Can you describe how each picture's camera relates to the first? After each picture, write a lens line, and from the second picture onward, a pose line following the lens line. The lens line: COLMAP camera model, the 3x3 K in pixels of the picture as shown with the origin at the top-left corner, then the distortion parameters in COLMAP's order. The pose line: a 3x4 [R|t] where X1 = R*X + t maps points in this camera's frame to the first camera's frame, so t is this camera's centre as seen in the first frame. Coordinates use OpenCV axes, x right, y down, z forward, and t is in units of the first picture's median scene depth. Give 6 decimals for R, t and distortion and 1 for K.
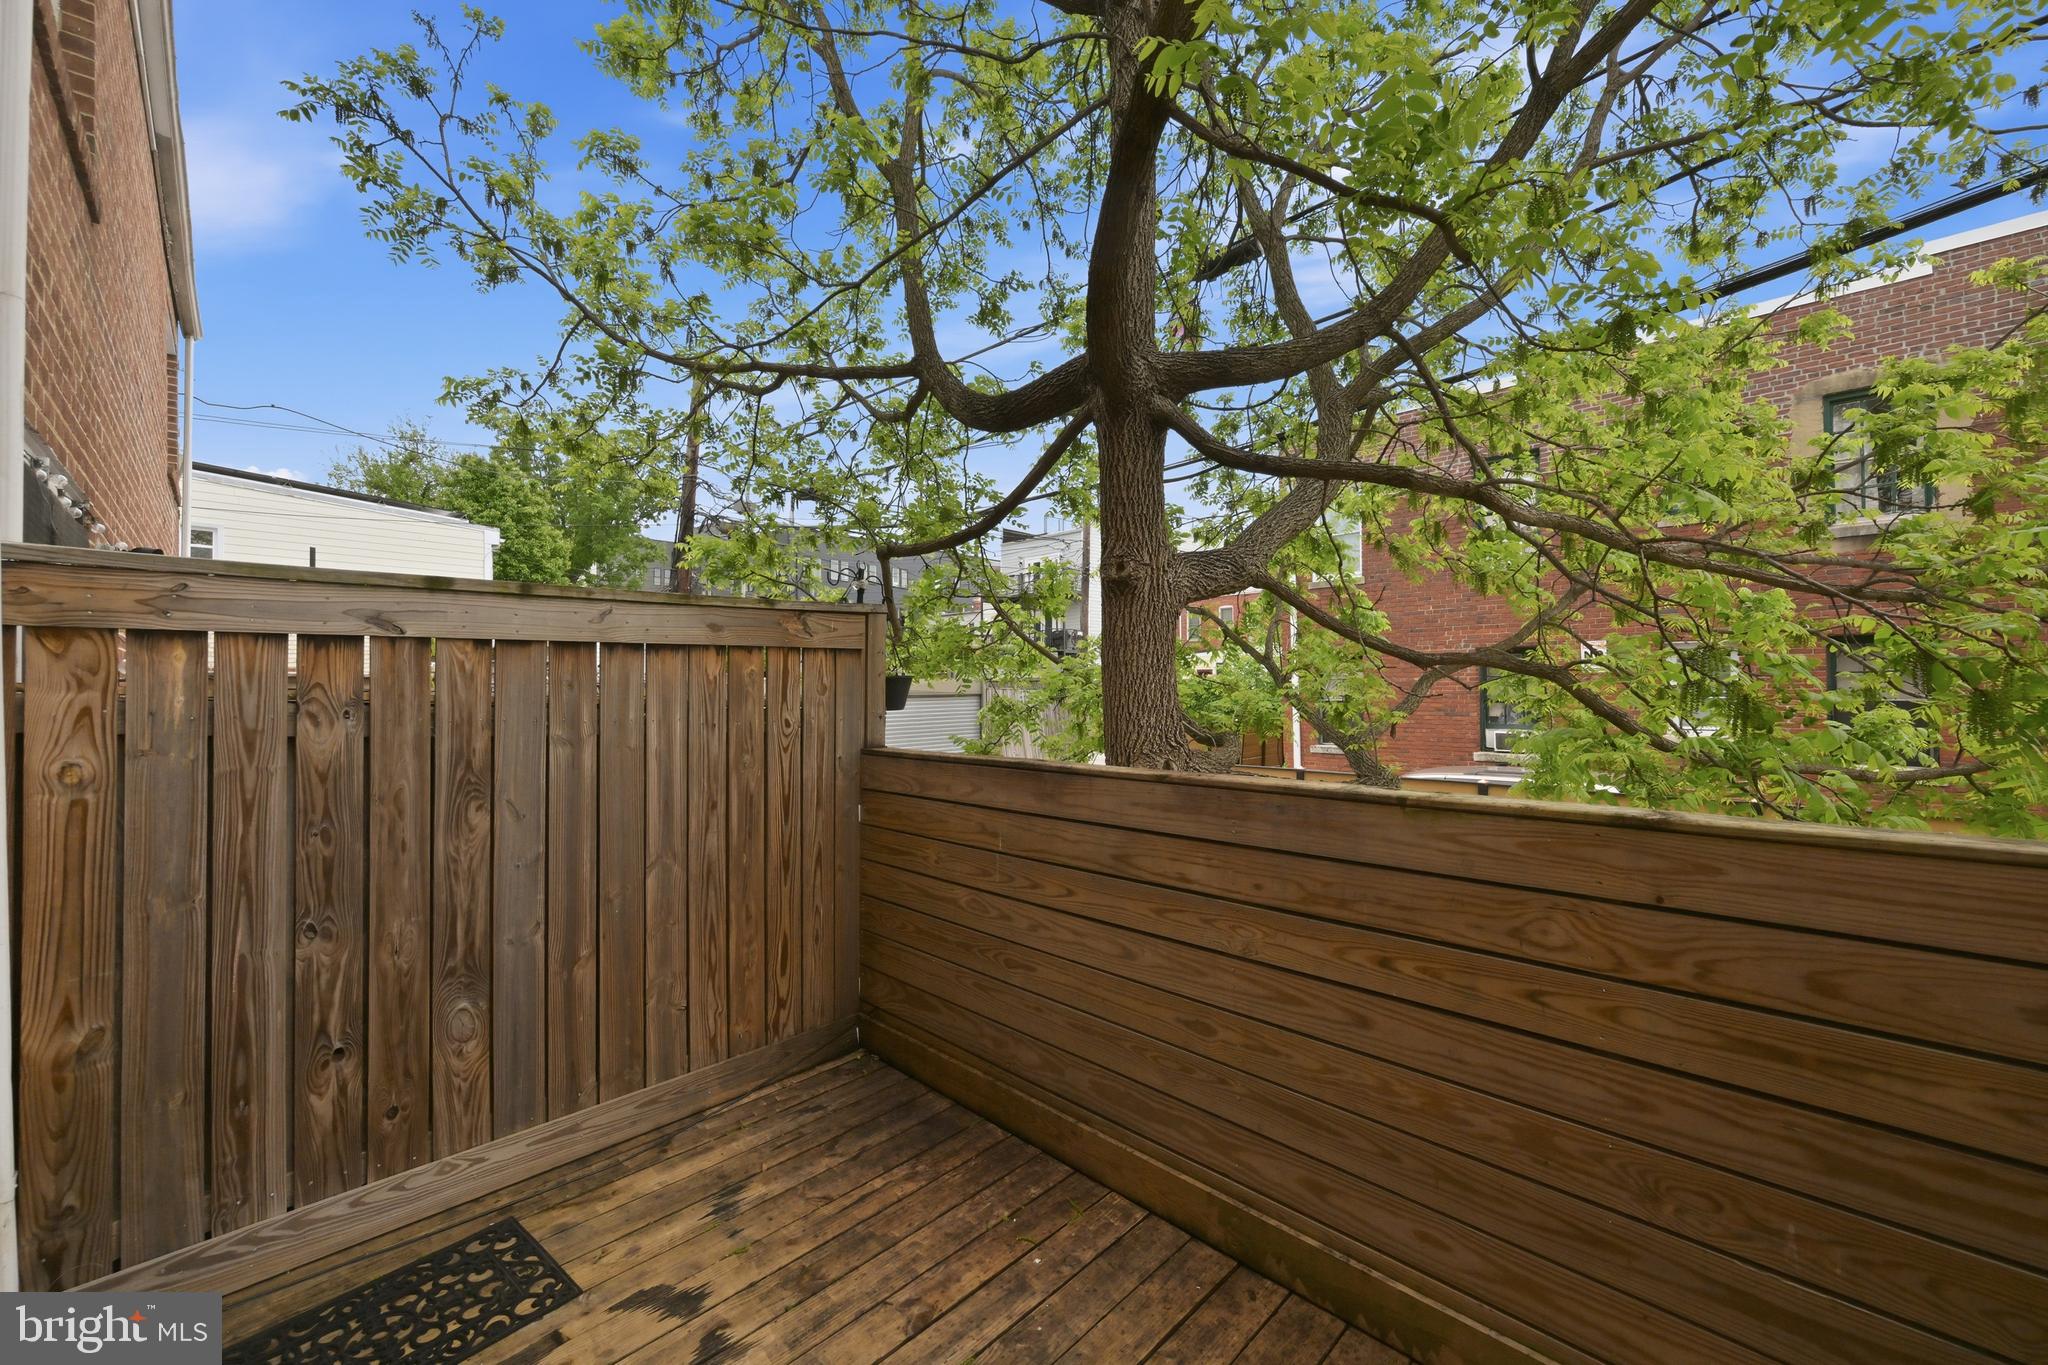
lens RADIAL K [[812.8, 0, 1036.3], [0, 812.8, 680.5], [0, 0, 1]] dist [-0.001726, -0.000125]
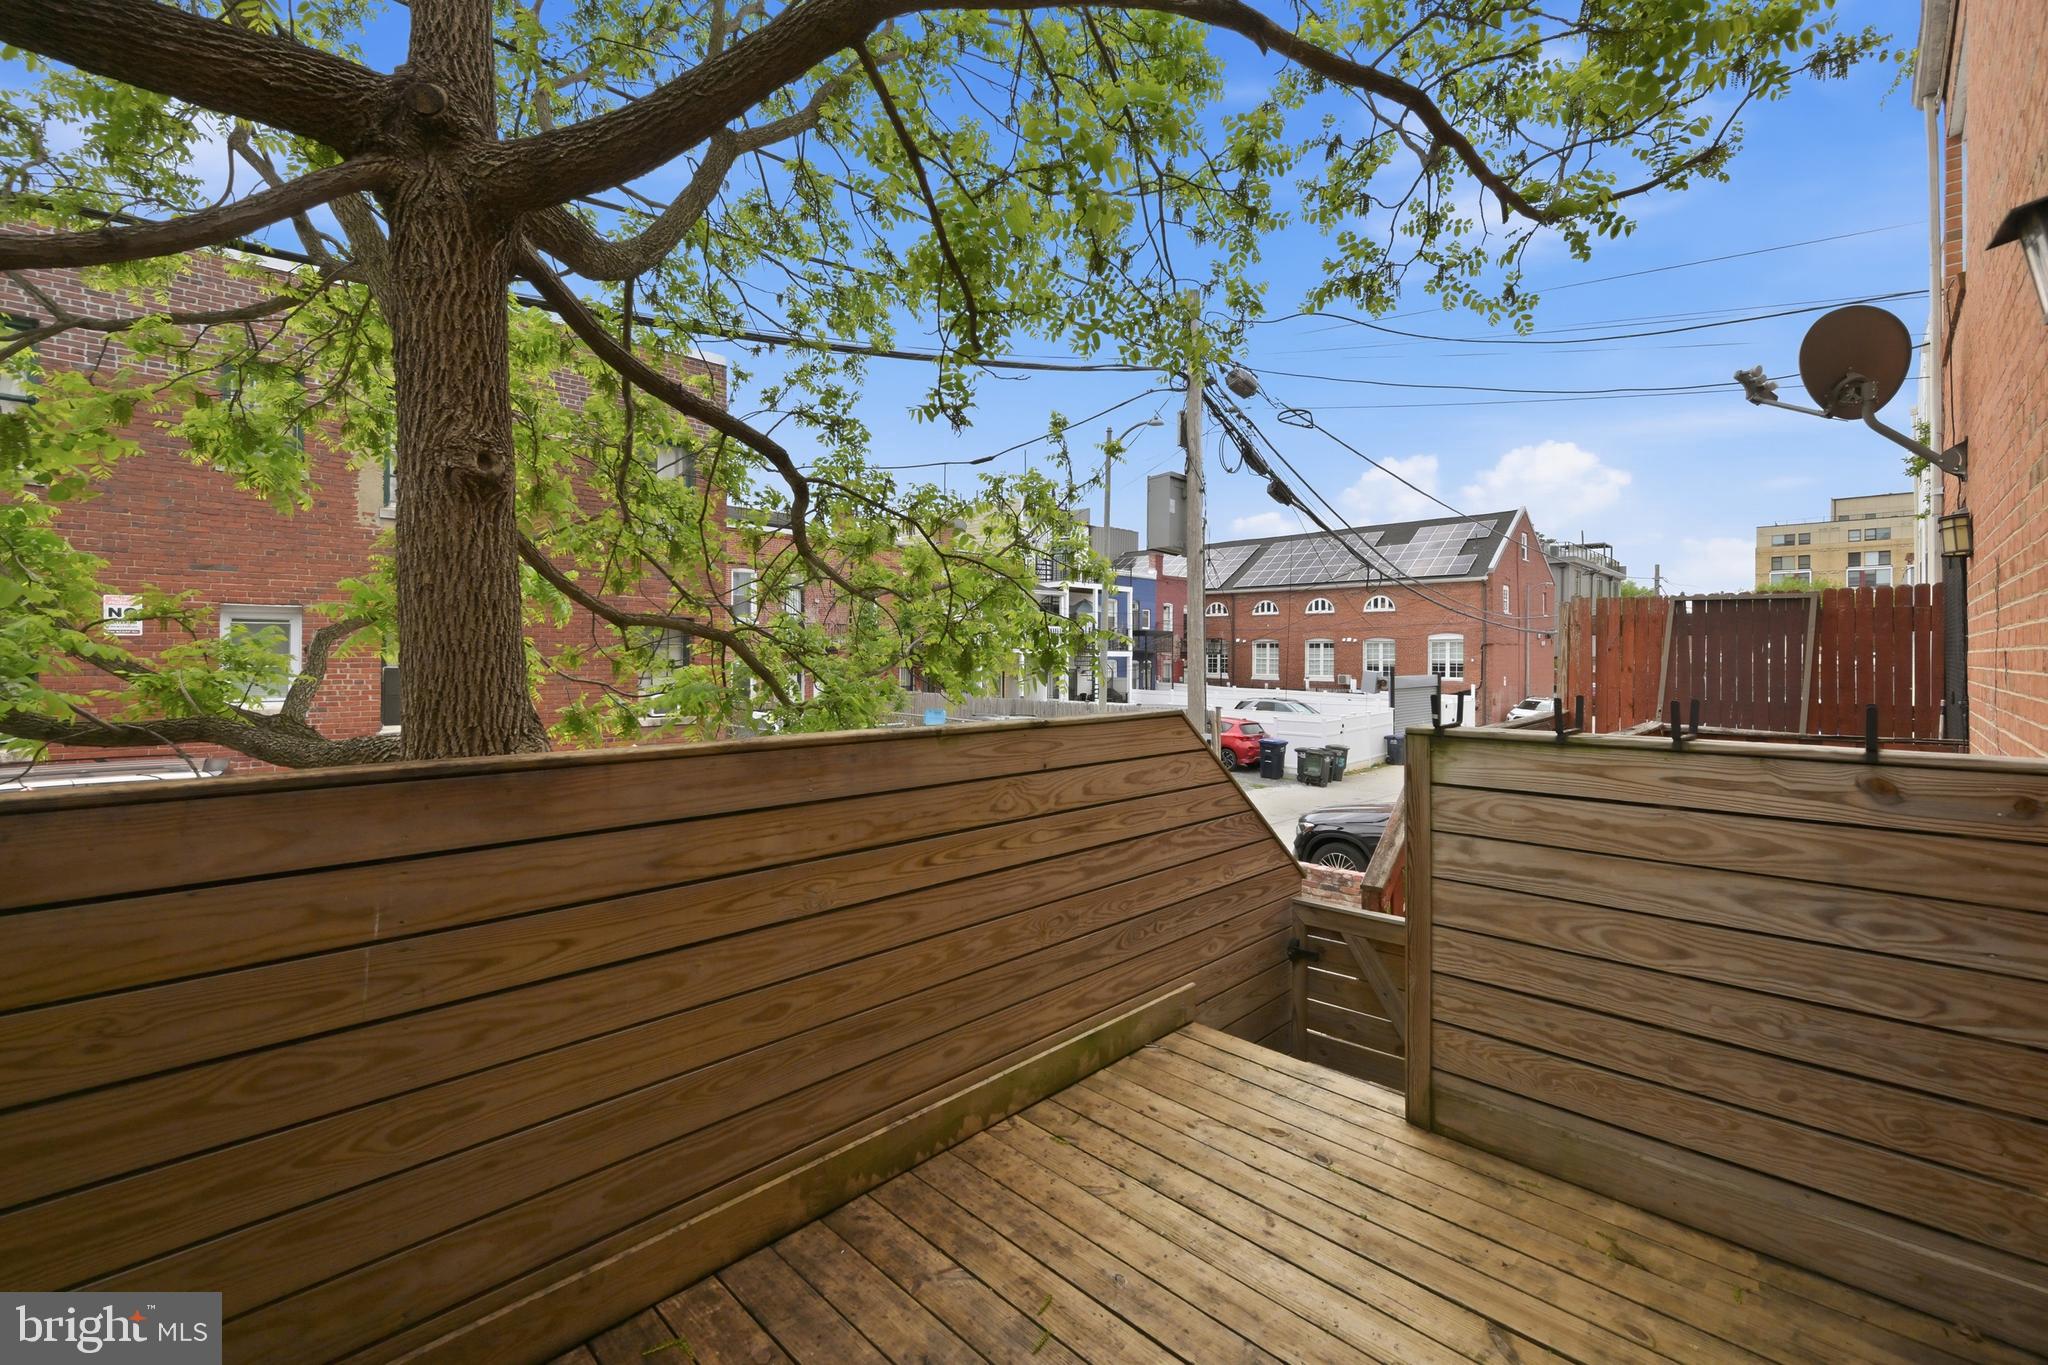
lens RADIAL K [[812.8, 0, 1036.4], [0, 812.8, 671.6], [0, 0, 1]] dist [-0.001726, -0.000125]
pose [[-0.000063, -0.001705, 0.999999, -0.739086], [-0.004430, 0.999989, 0.001704, 0.040720], [-0.999990, -0.004430, -0.000070, 0.727011]]
